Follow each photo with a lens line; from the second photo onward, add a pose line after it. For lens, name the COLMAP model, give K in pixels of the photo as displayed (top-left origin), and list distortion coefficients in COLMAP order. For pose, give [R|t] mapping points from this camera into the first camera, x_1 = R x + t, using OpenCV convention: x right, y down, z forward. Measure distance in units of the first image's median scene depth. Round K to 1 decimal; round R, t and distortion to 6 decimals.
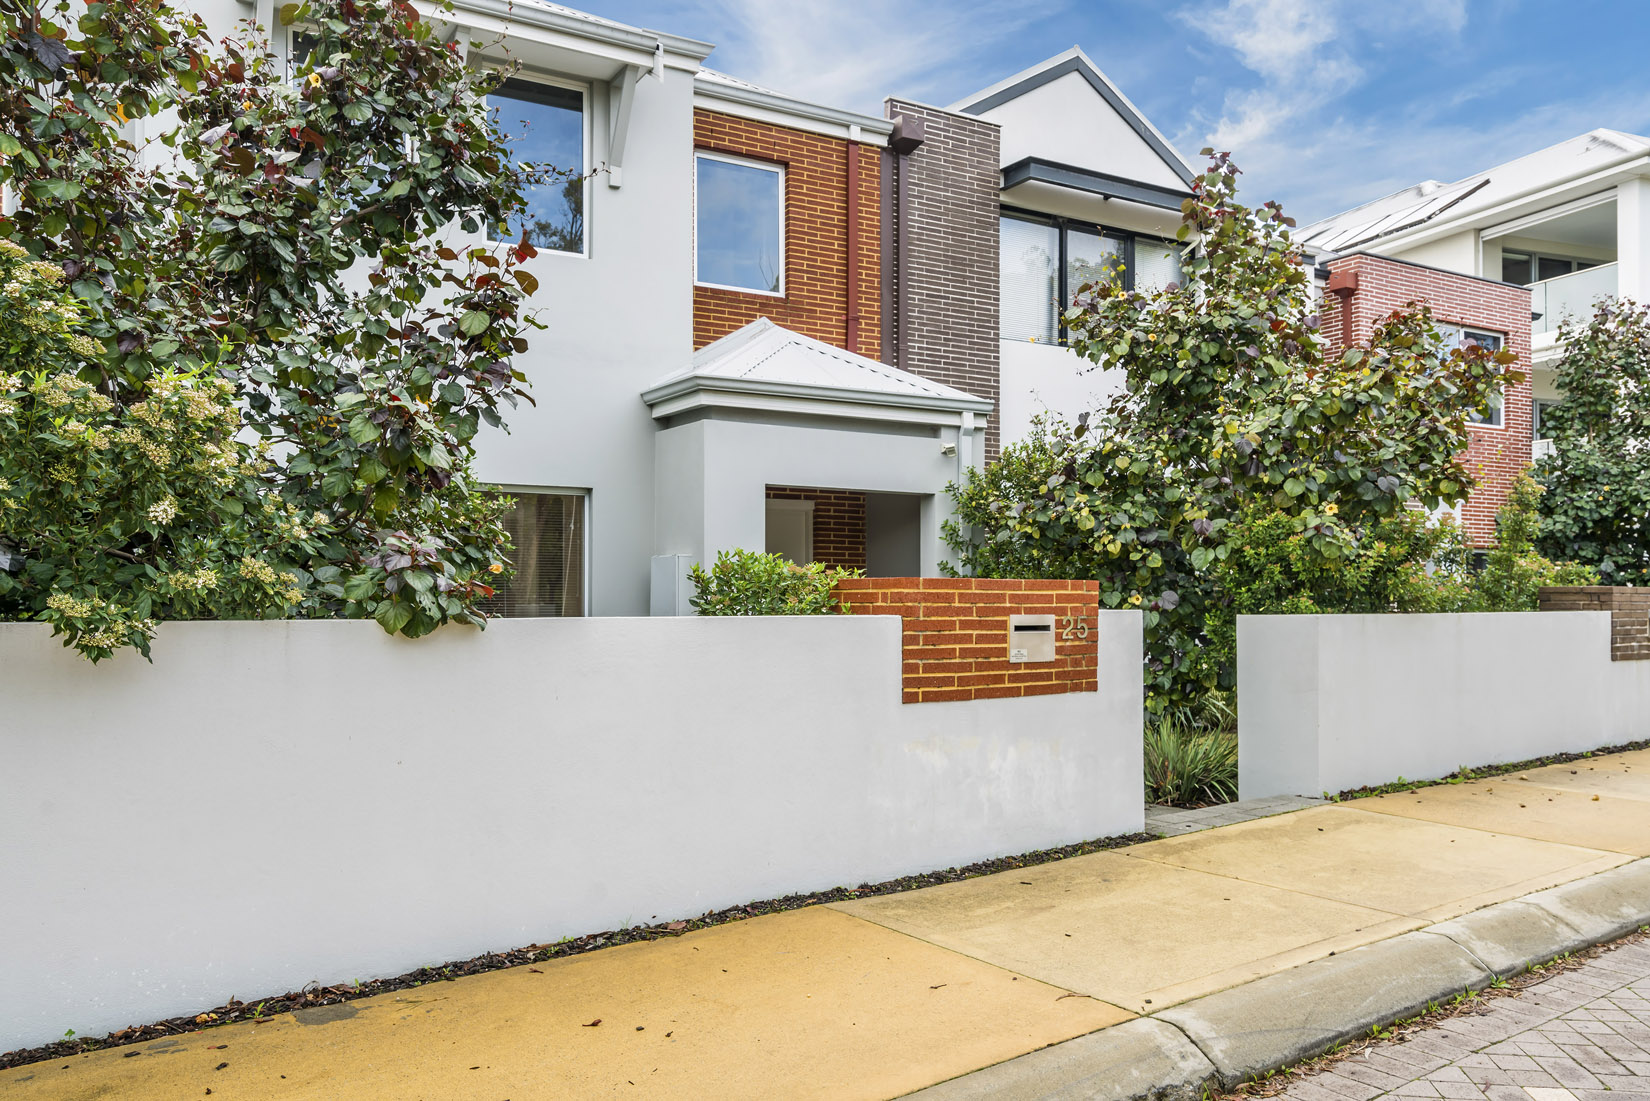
lens RADIAL K [[1187.8, 0, 825.0], [0, 1187.8, 550.5], [0, 0, 1]] dist [0.005489, 0.000803]
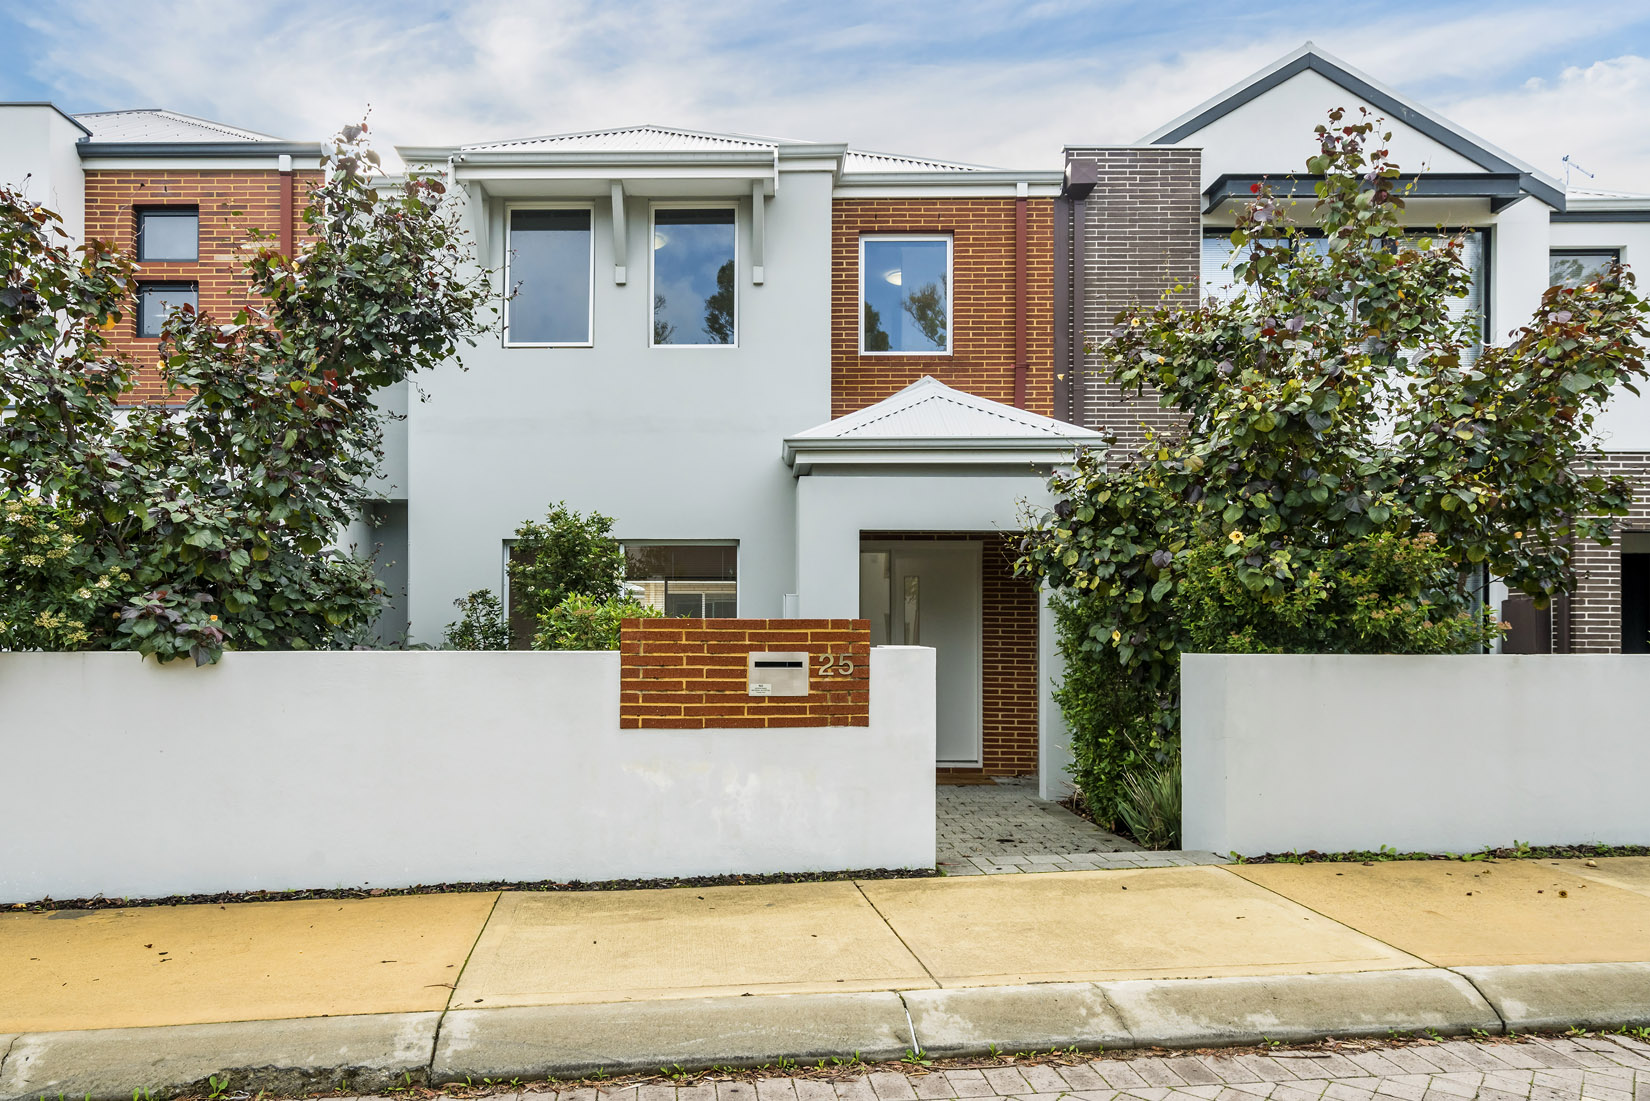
lens RADIAL K [[1061.1, 0, 821.5], [0, 1061.1, 590.5], [0, 0, 1]] dist [0.005106, 0.000146]
pose [[0.873355, -0.016006, -0.486821, 0.681571], [0.019078, 0.999817, 0.001355, -0.001876], [0.486710, -0.010471, 0.873501, 0.185824]]
